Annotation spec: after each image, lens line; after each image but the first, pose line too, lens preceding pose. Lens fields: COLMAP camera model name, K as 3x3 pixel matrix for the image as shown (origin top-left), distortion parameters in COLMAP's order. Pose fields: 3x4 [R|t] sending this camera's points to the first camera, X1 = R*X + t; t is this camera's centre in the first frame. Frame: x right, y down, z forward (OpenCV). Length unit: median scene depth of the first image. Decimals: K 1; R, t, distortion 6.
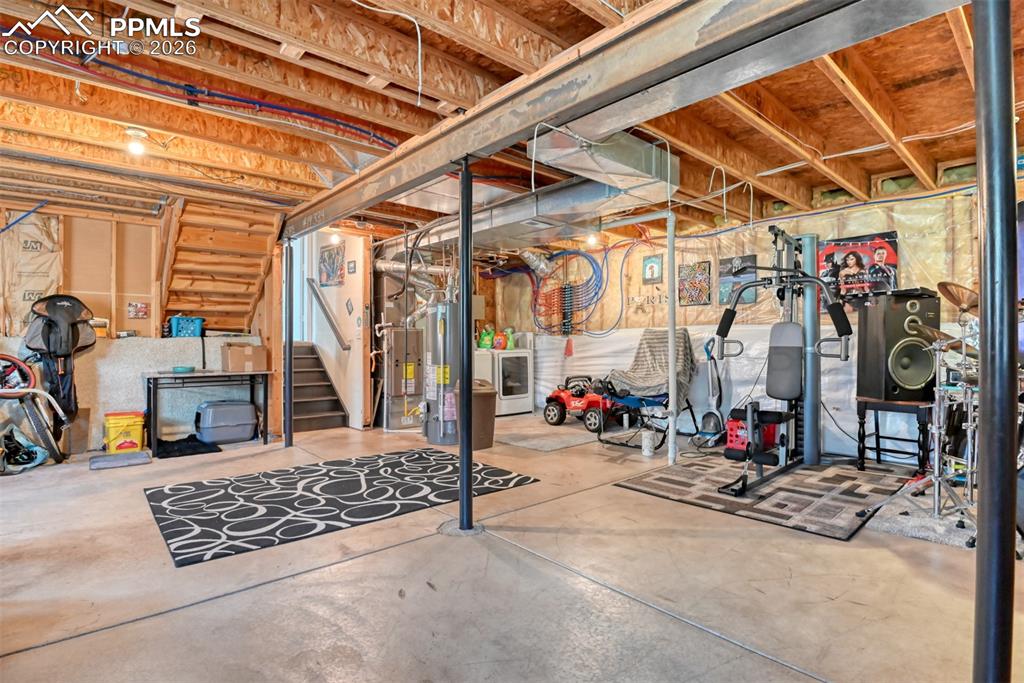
lens RADIAL K [[502.3, 0, 513.8], [0, 502.3, 343.9], [0, 0, 1]] dist [-0.025319, -0.000894]
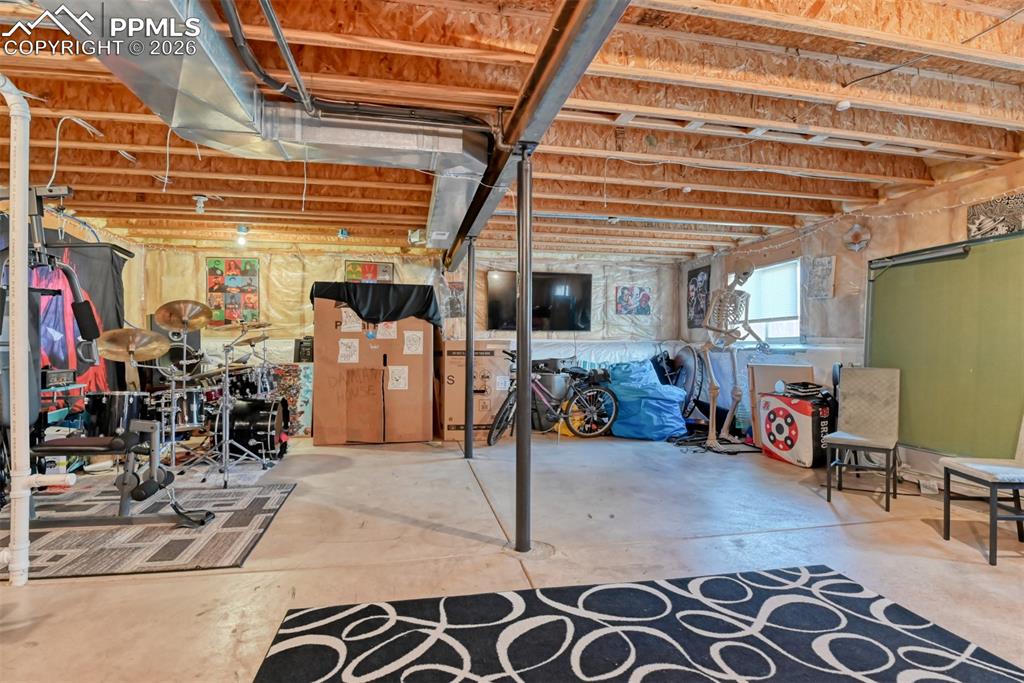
lens RADIAL K [[502.3, 0, 513.8], [0, 502.3, 343.9], [0, 0, 1]] dist [-0.025319, -0.000894]
pose [[-0.858593, 0.001561, 0.512656, -0.492875], [-0.000432, 0.999993, -0.003769, 0.007346], [-0.512658, -0.003457, -0.858586, 1.628352]]
